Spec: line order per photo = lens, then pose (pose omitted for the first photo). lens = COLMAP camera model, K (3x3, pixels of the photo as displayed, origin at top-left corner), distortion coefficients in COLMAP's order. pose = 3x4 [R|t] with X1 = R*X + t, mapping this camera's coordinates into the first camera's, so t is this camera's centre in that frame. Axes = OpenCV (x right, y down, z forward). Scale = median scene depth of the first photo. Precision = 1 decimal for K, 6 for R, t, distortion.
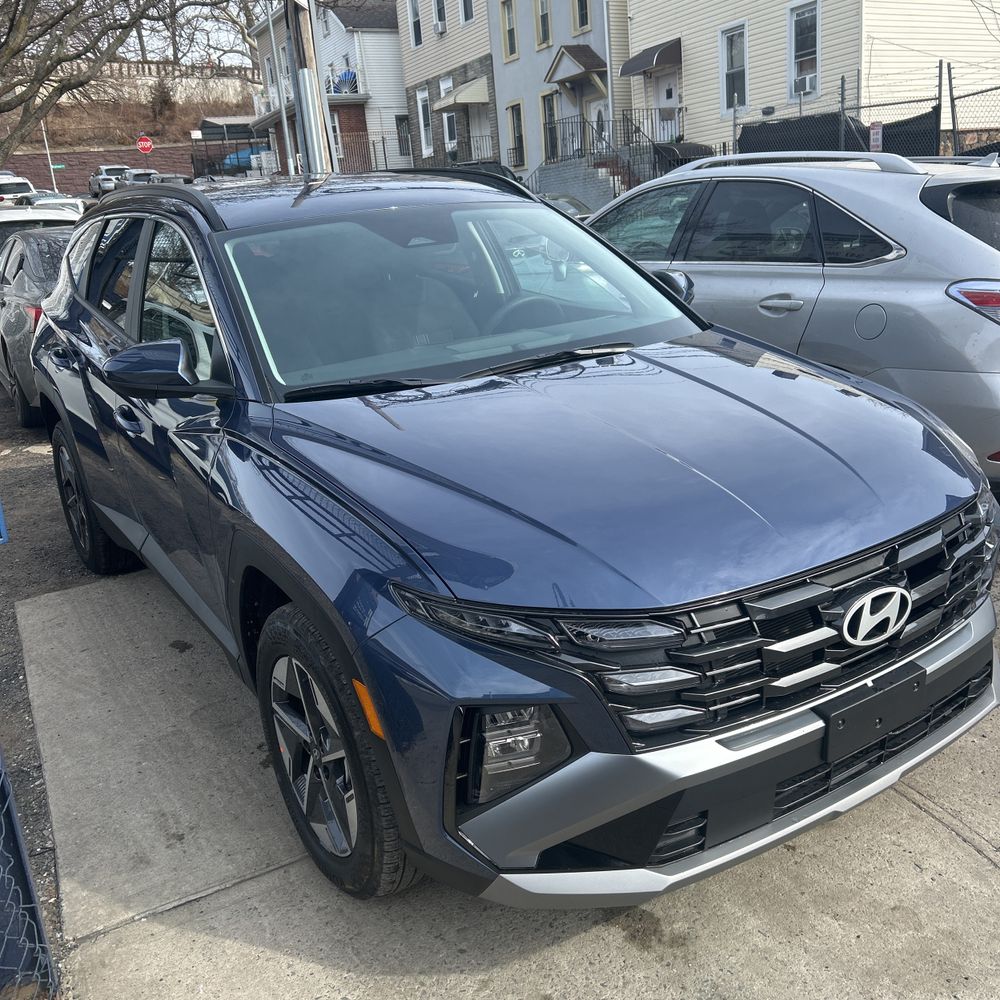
lens RADIAL K [[1019.2, 0, 499.6], [0, 1019.2, 501.2], [0, 0, 1]] dist [0.017858, 0.000000]
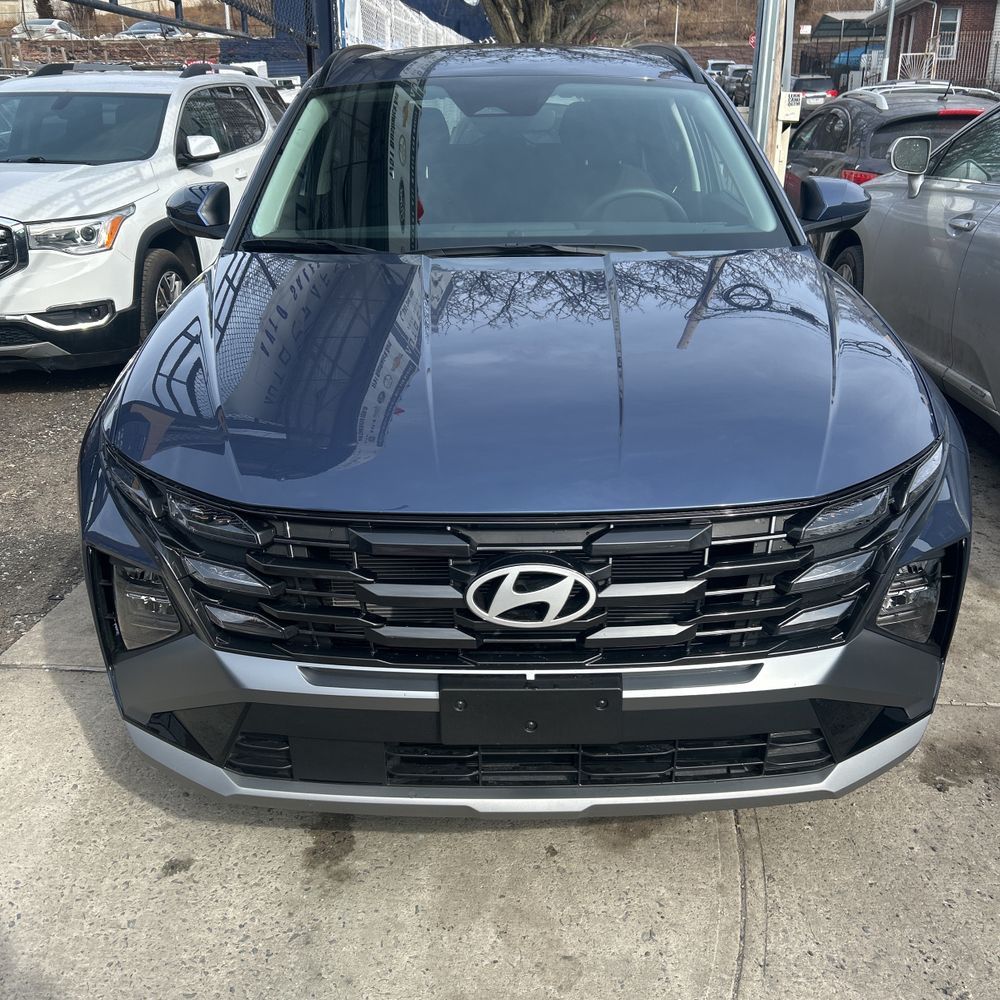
lens RADIAL K [[1019.2, 0, 497.3], [0, 1019.2, 501.0], [0, 0, 1]] dist [0.017858, 0.000000]
pose [[0.832141, 0.257490, -0.491162, 0.643250], [-0.215630, 0.966211, 0.141206, -0.060000], [0.510926, -0.011594, 0.859547, 0.268558]]
